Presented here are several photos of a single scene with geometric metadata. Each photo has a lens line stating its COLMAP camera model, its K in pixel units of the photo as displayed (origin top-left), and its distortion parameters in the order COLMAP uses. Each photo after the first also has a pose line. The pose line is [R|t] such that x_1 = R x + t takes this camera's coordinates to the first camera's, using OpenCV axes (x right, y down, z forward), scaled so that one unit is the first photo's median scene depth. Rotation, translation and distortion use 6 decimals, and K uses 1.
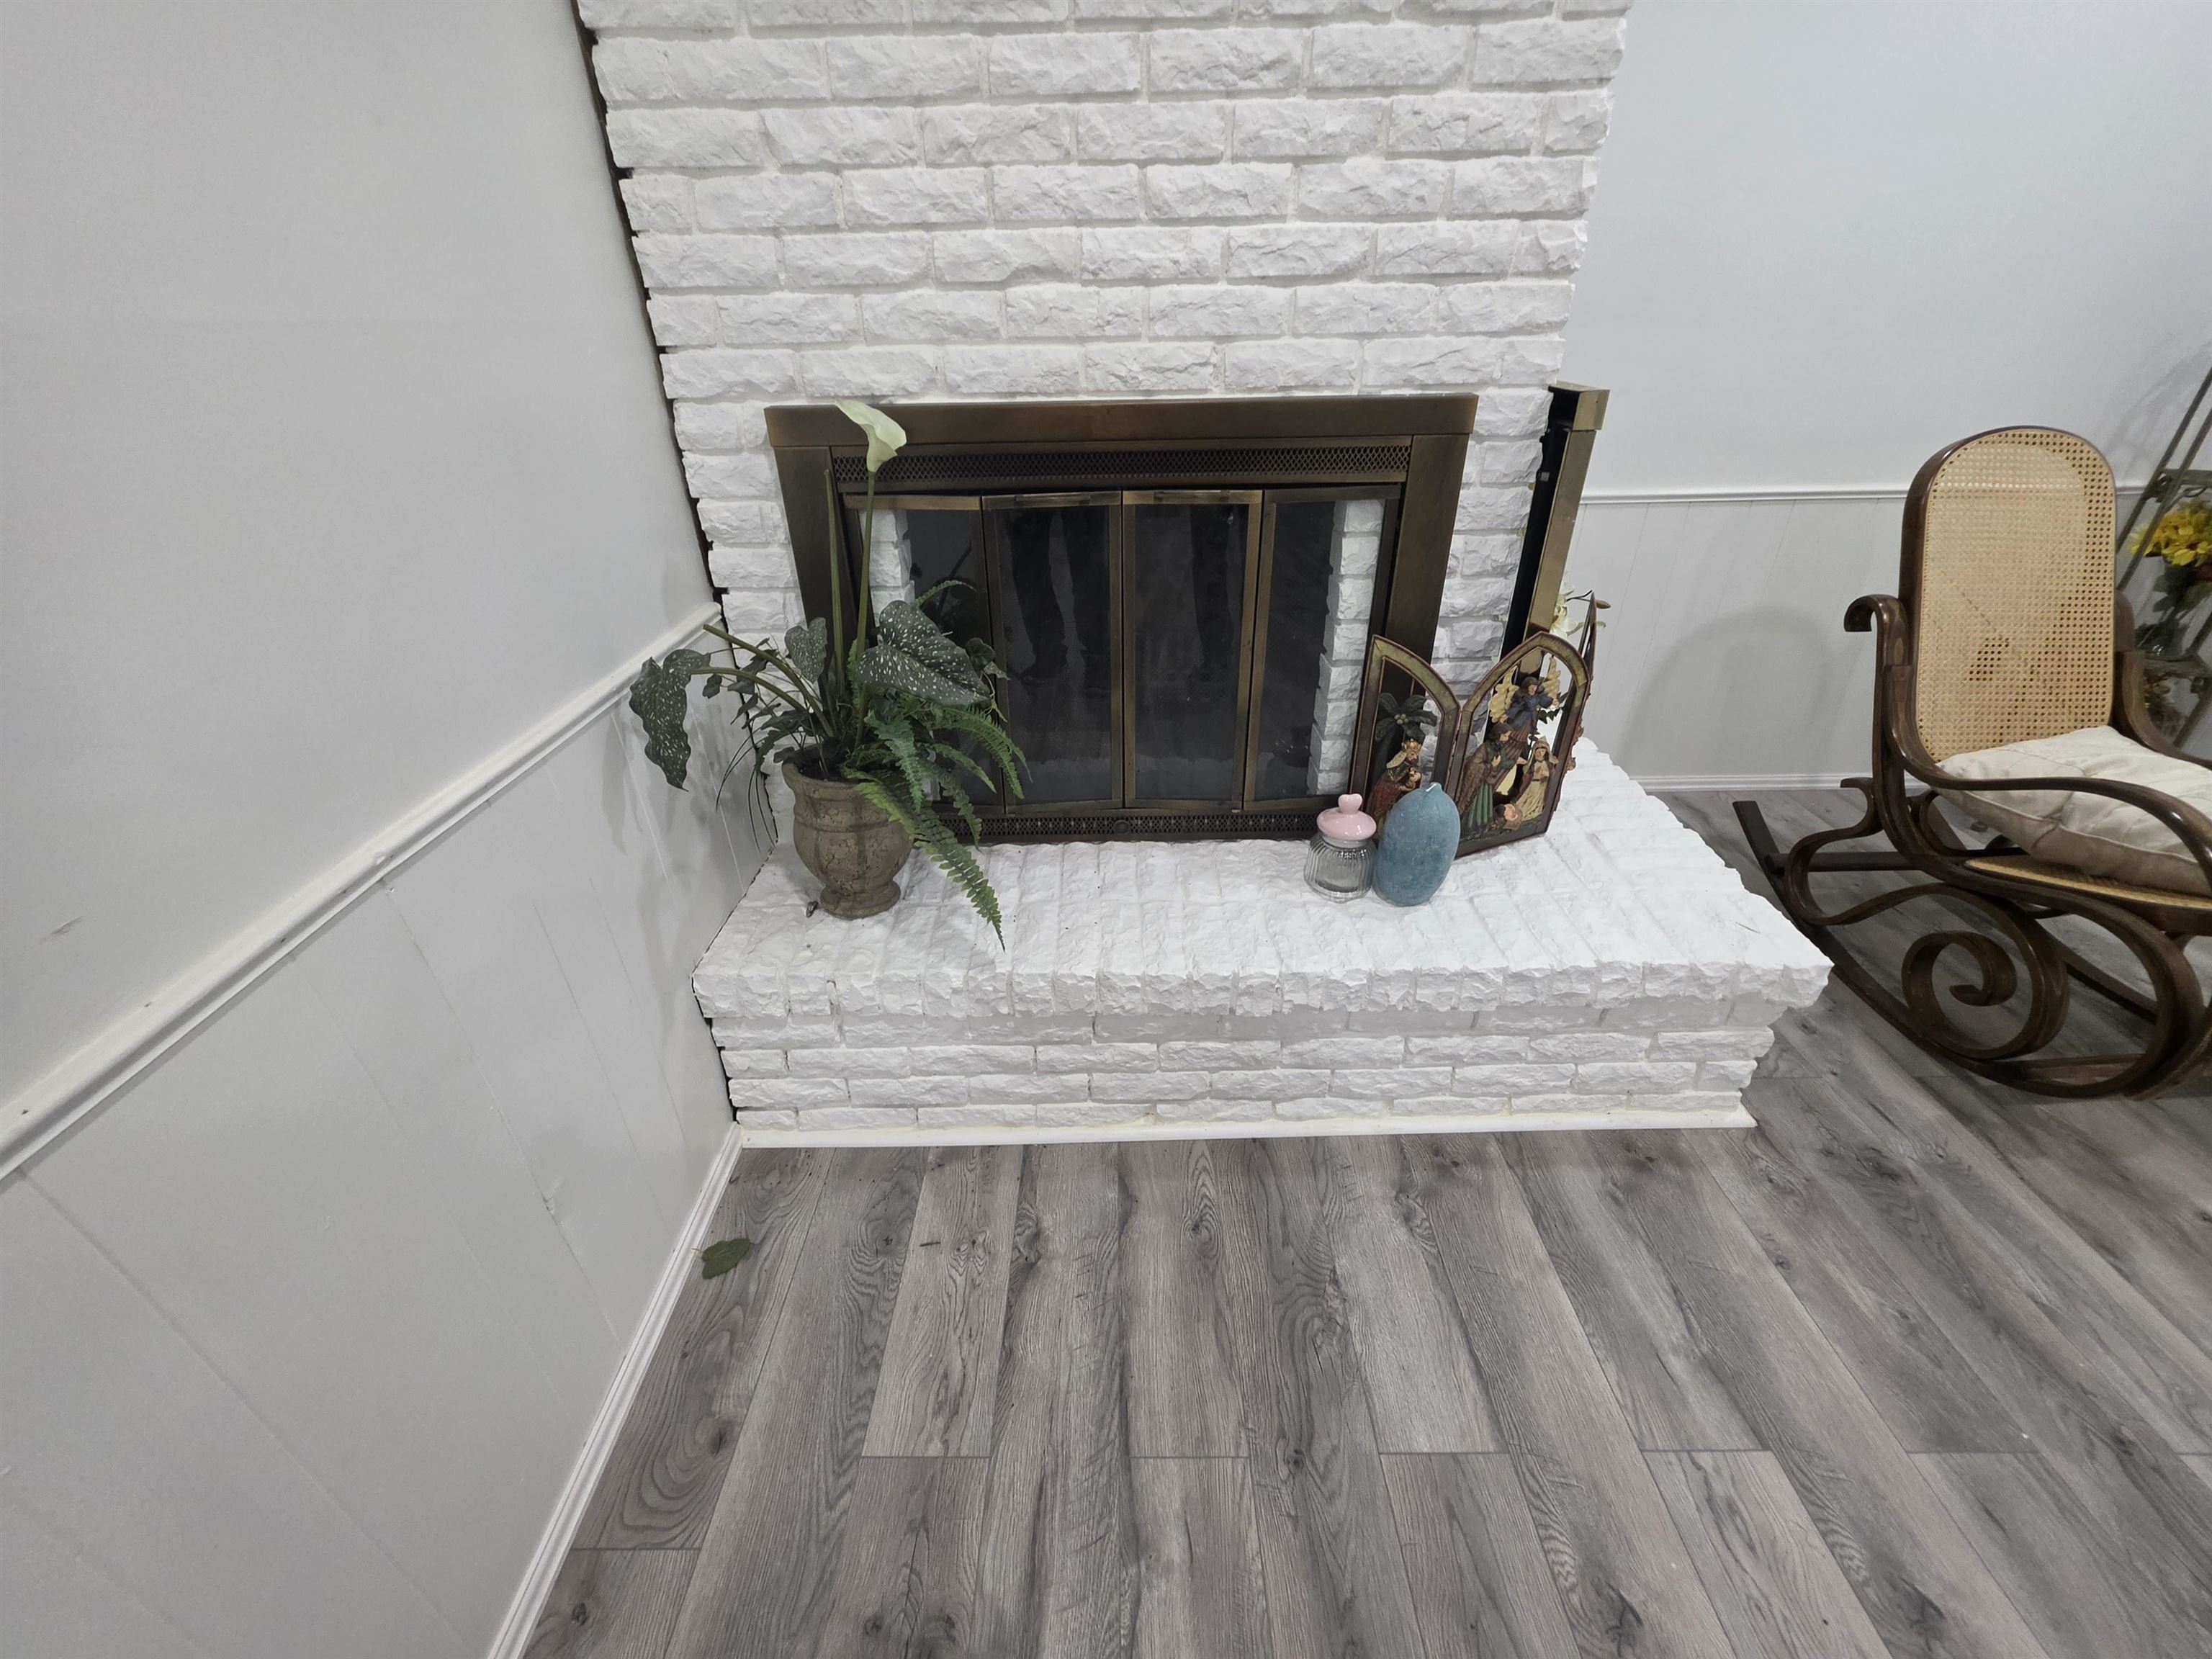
lens RADIAL K [[884.2, 0, 1110.1], [0, 884.2, 817.5], [0, 0, 1]] dist [0.009600, -0.000013]
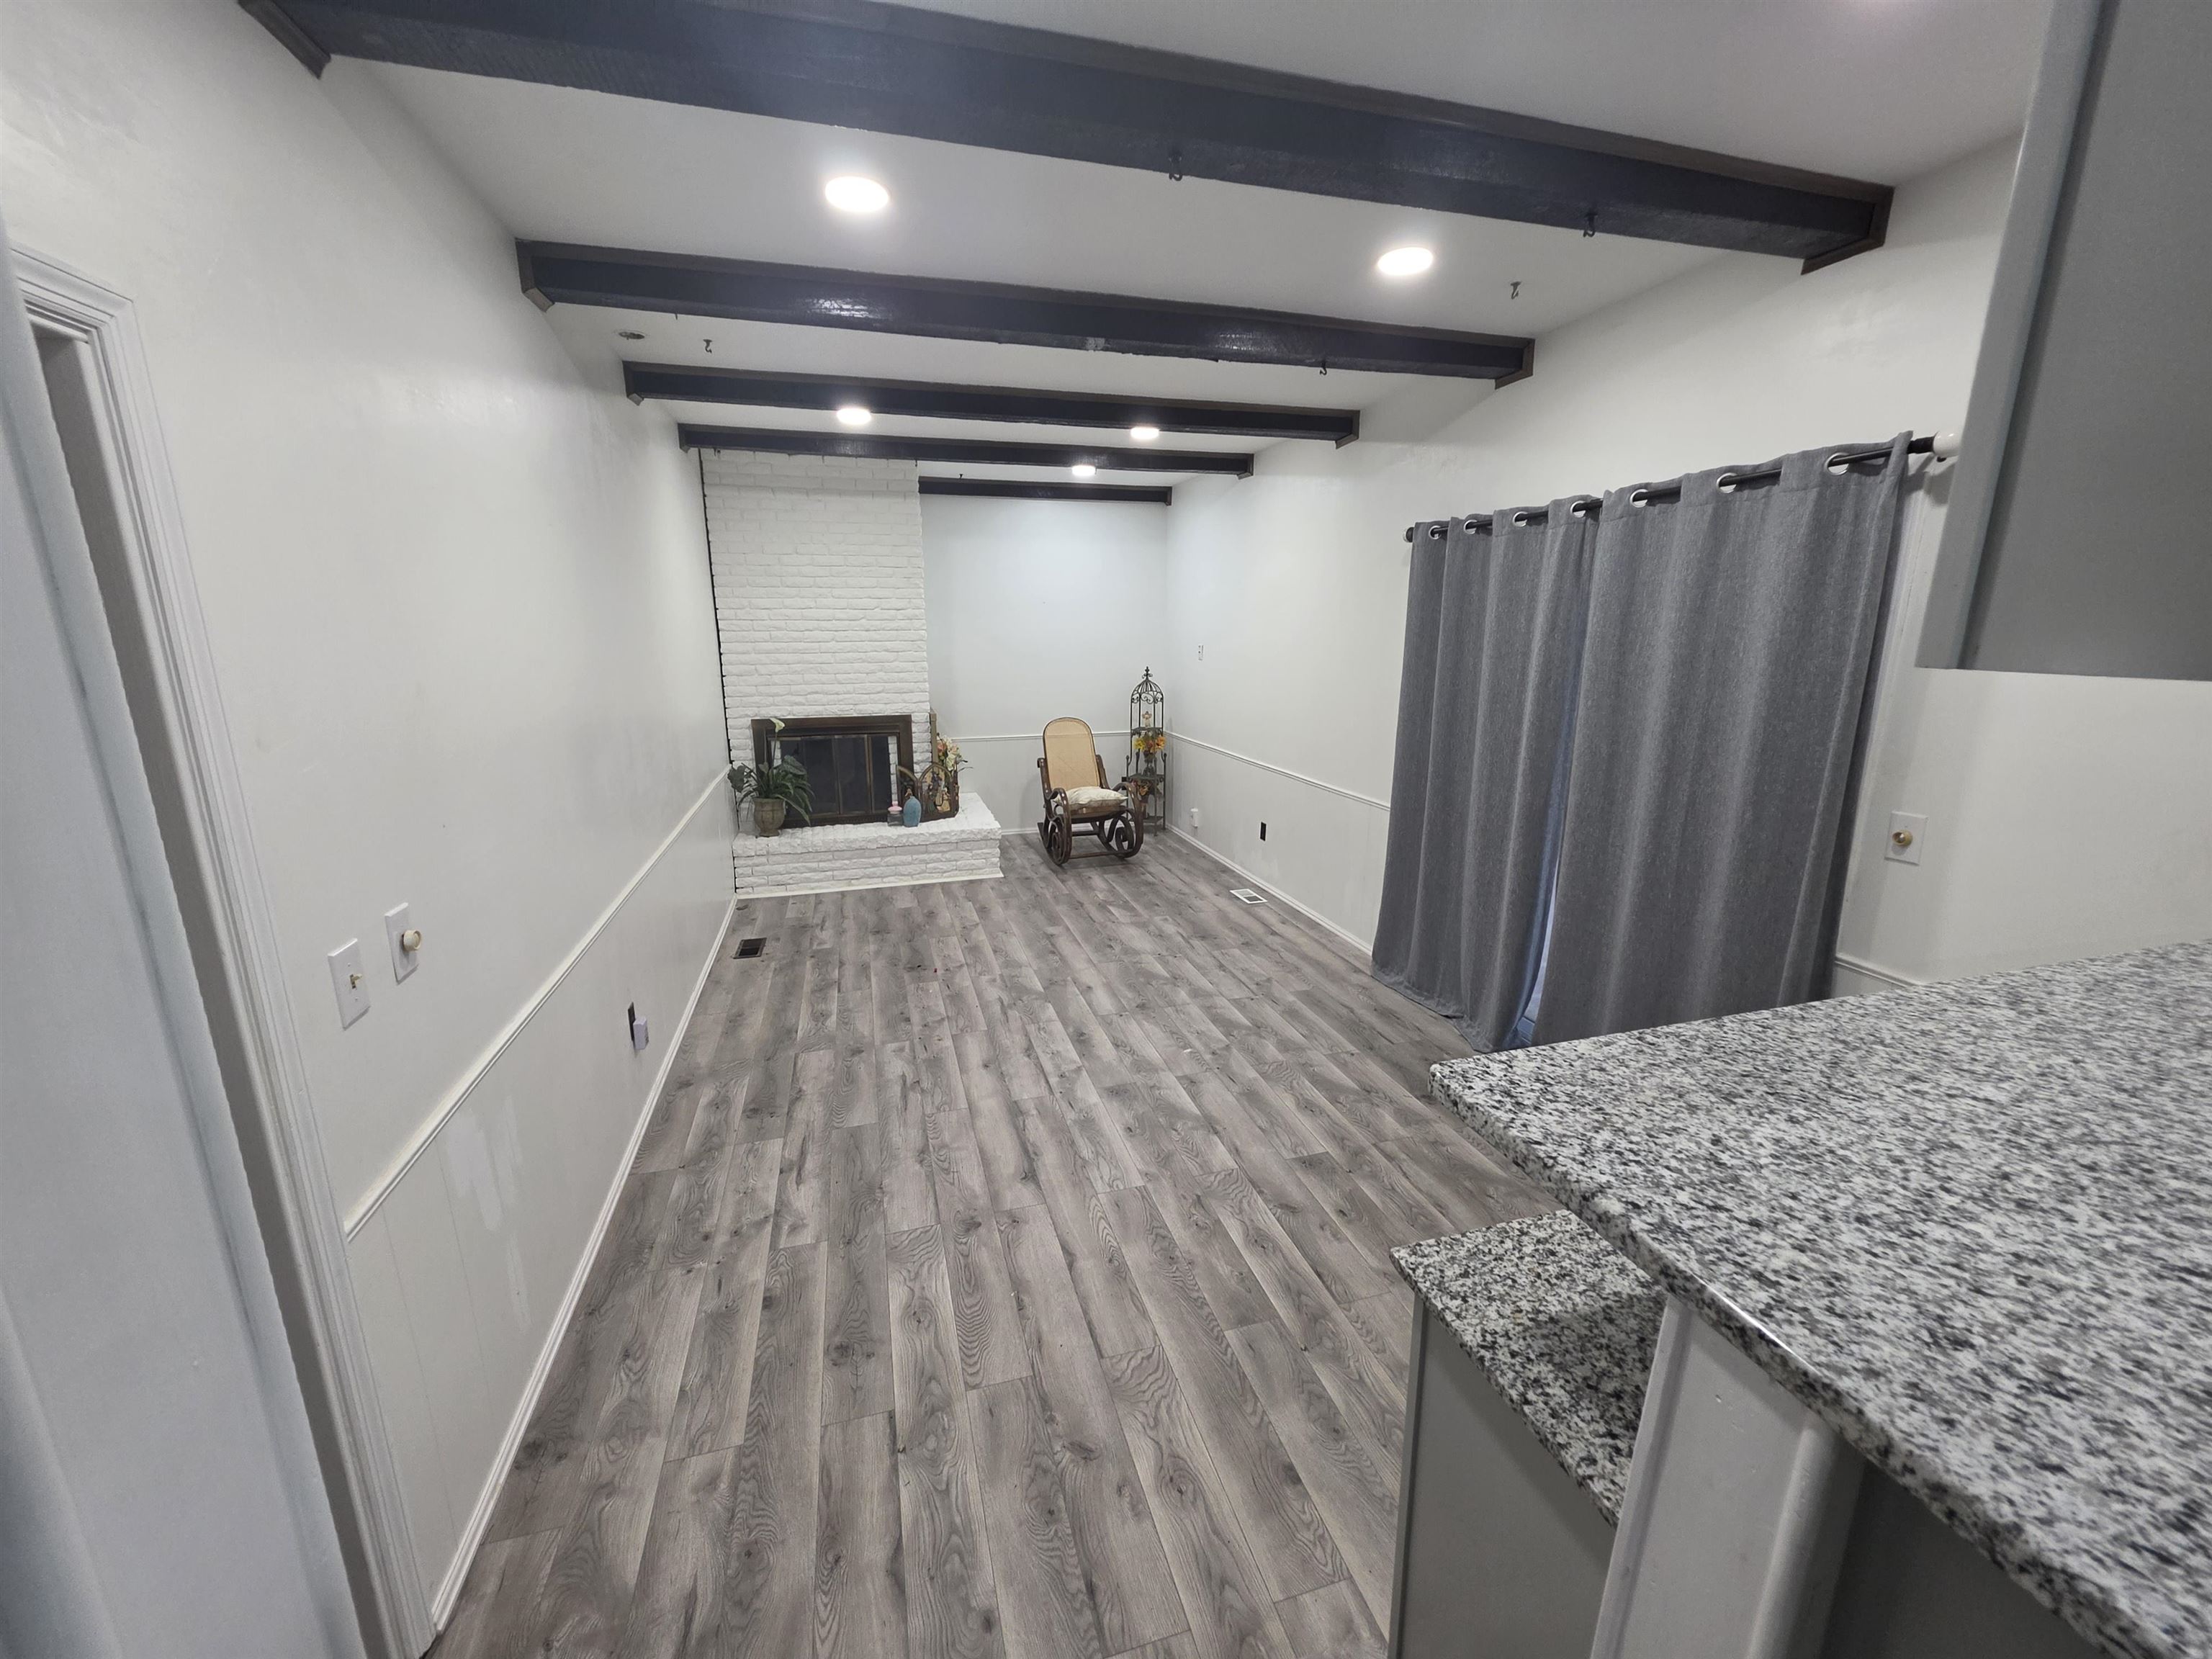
lens RADIAL K [[884.2, 0, 1101.0], [0, 884.2, 838.2], [0, 0, 1]] dist [0.009600, -0.000013]
pose [[0.964638, -0.050456, 0.258706, 0.122100], [0.124069, 0.952893, -0.276772, 1.457487], [-0.232554, 0.299082, 0.925456, -3.137024]]
